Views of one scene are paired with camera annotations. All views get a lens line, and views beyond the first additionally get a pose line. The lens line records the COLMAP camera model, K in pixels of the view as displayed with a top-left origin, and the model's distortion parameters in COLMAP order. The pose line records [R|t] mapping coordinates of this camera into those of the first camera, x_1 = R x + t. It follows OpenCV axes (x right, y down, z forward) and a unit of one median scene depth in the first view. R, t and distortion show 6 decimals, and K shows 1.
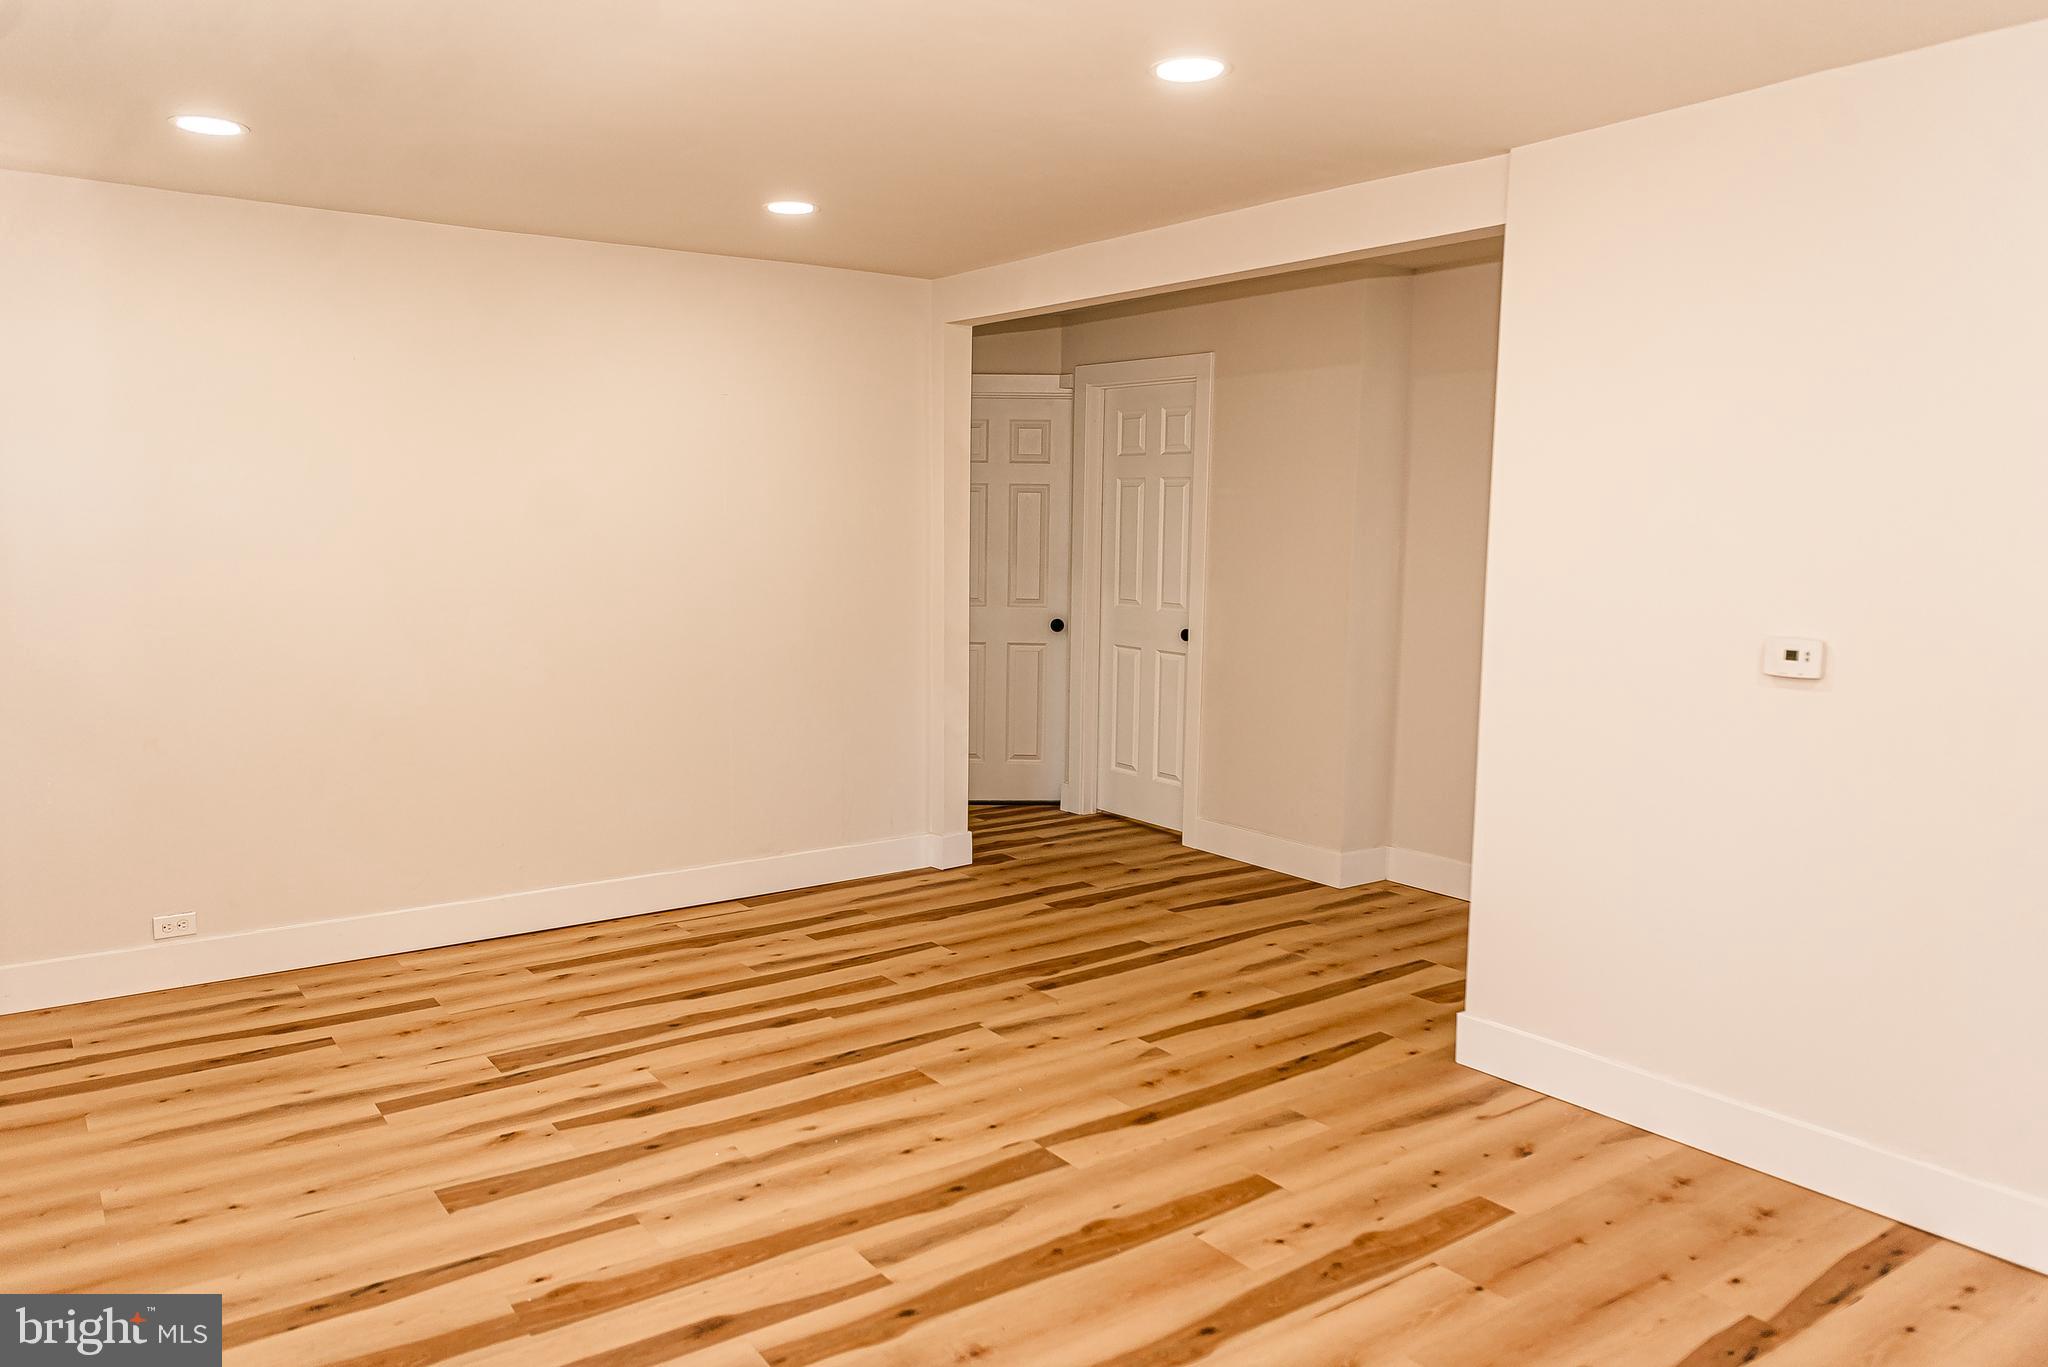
lens RADIAL K [[1388.4, 0, 1019.7], [0, 1388.4, 652.3], [0, 0, 1]] dist [0.008529, 0.000974]
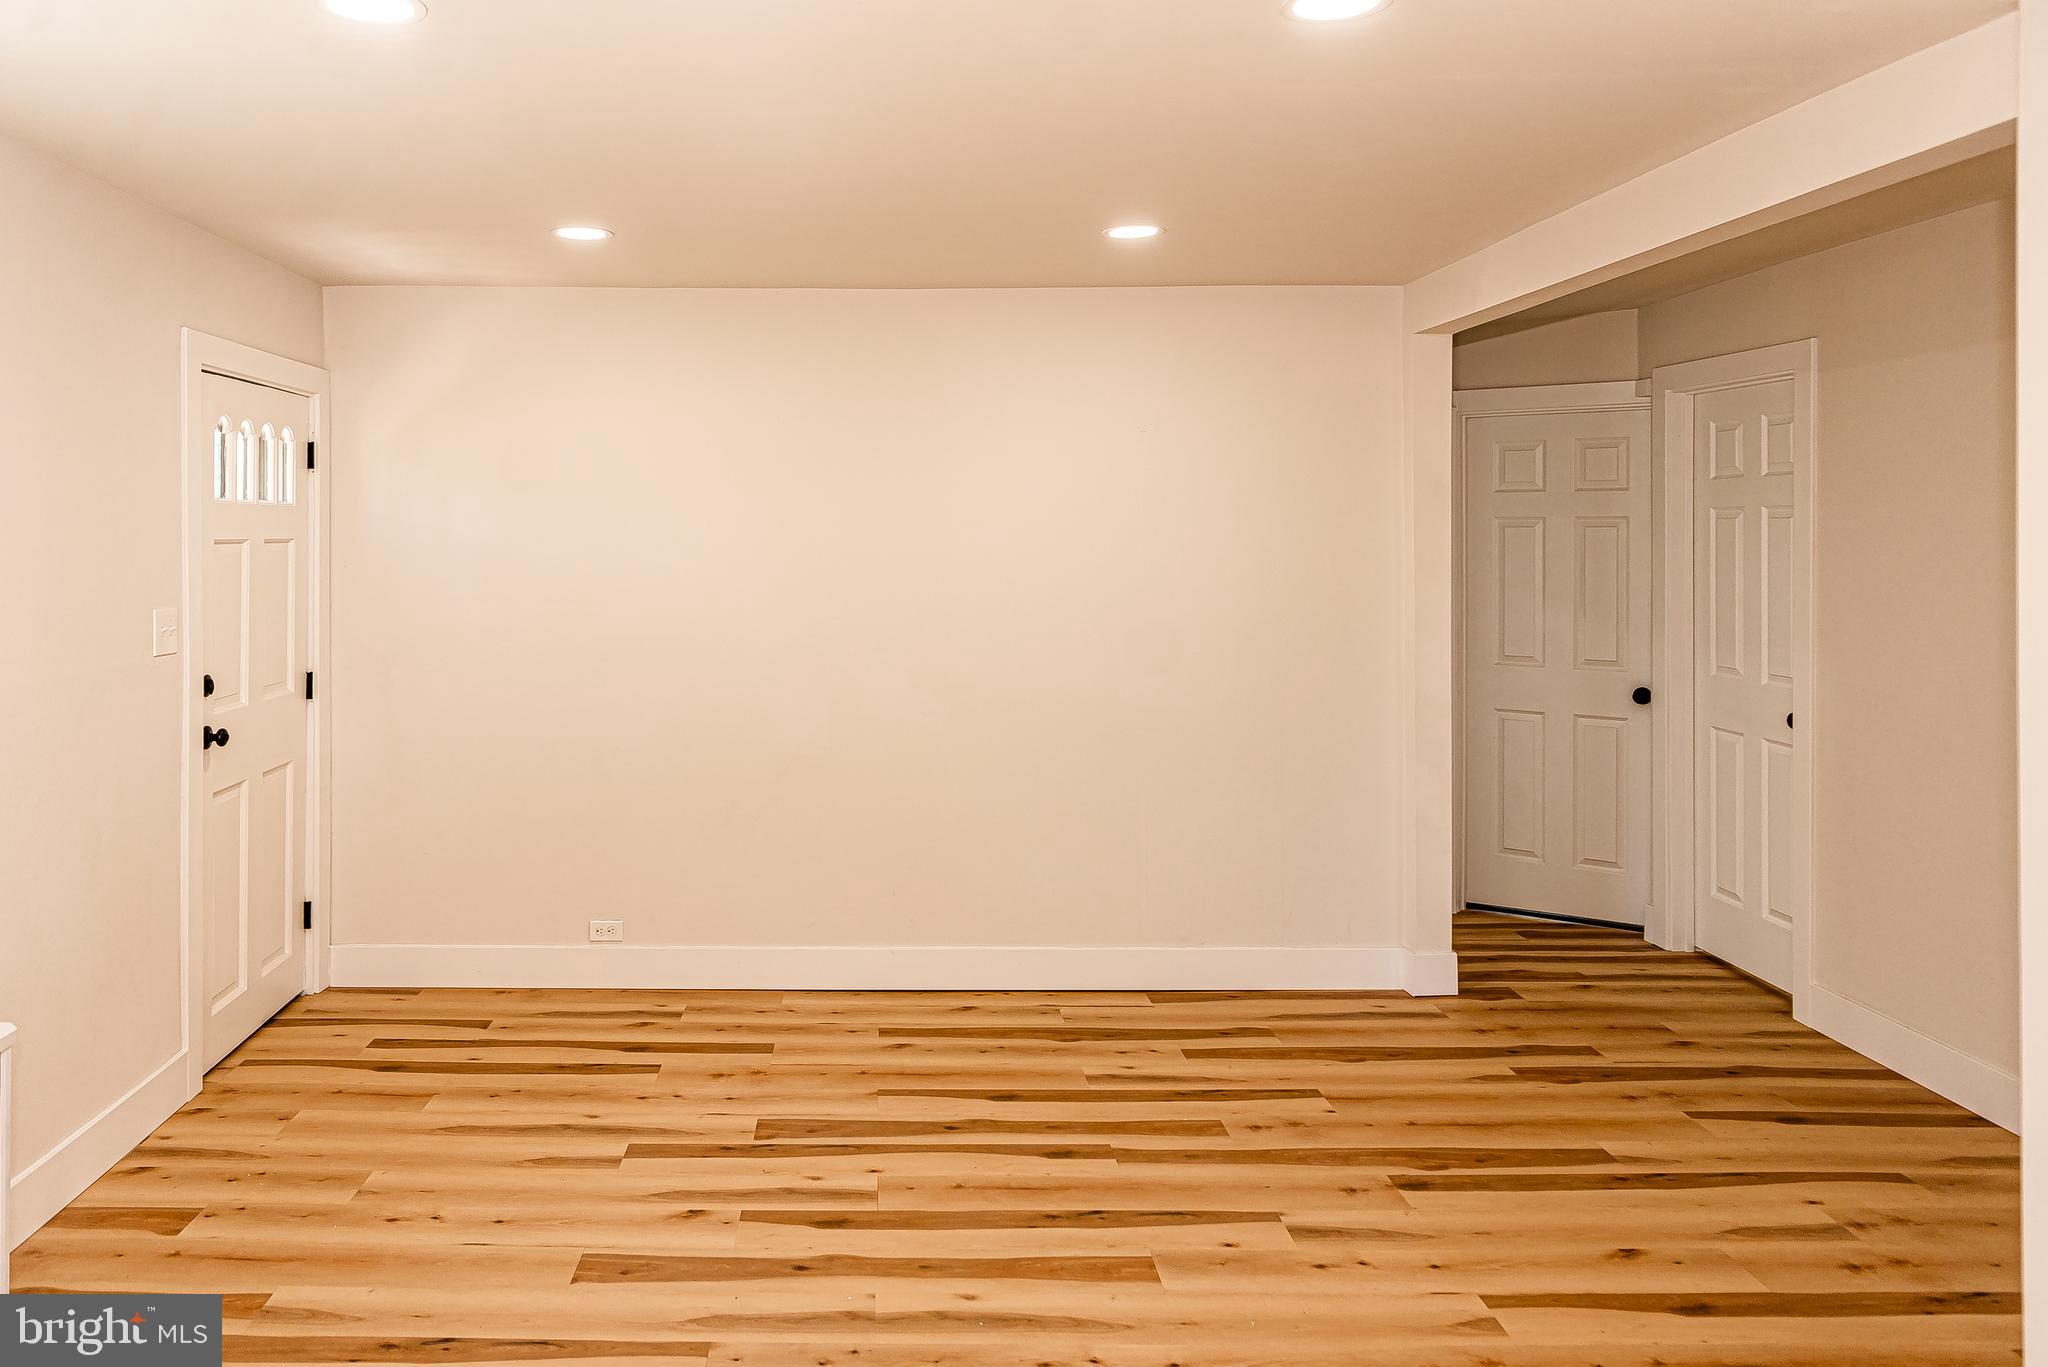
lens RADIAL K [[1420.0, 0, 1706.7], [0, 1420.0, 481.1], [0, 0, 1]] dist [0.002615, 0.001718]
pose [[0.818495, -0.016505, -0.574277, 0.603181], [-0.051183, 0.993518, -0.101503, -0.070656], [0.572229, 0.112473, 0.812344, 0.419948]]
